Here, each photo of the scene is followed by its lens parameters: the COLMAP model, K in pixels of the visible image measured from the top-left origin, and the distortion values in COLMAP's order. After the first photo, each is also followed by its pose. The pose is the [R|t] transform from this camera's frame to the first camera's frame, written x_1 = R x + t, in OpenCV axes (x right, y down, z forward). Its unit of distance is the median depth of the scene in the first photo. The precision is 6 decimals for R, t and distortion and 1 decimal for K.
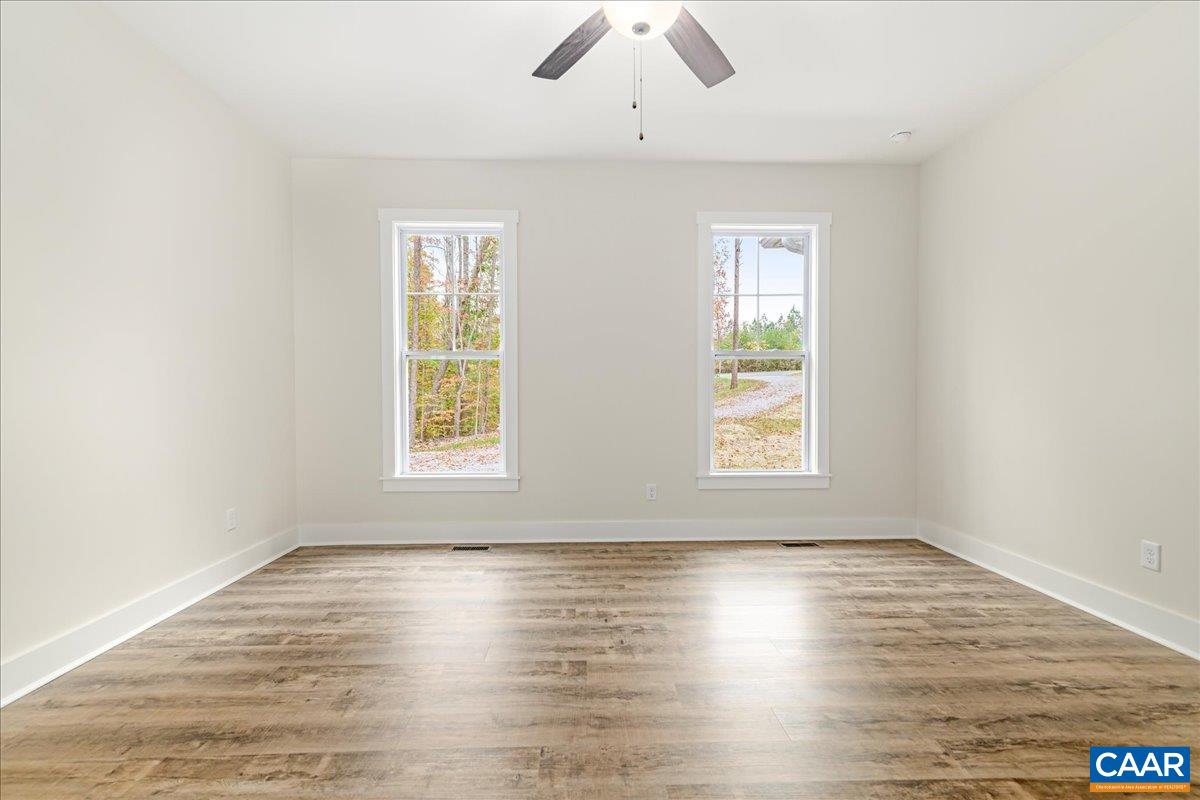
lens RADIAL K [[558.5, 0, 597.9], [0, 558.5, 399.1], [0, 0, 1]] dist [0.000008, -0.000003]
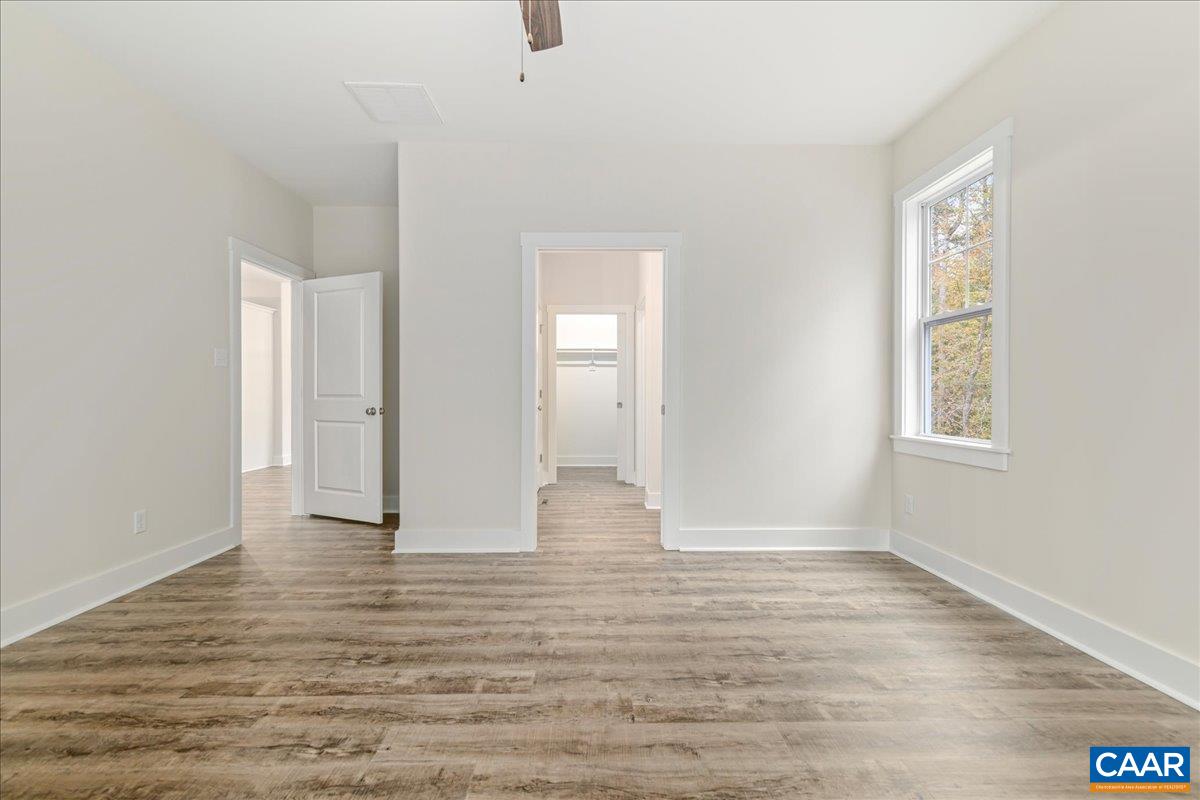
lens RADIAL K [[558.5, 0, 600.5], [0, 558.5, 398.4], [0, 0, 1]] dist [0.000008, -0.000003]
pose [[-0.999815, 0.004694, 0.018633, -0.057942], [0.004871, 0.999943, 0.009472, 0.003595], [-0.018587, 0.009561, -0.999782, 2.009823]]
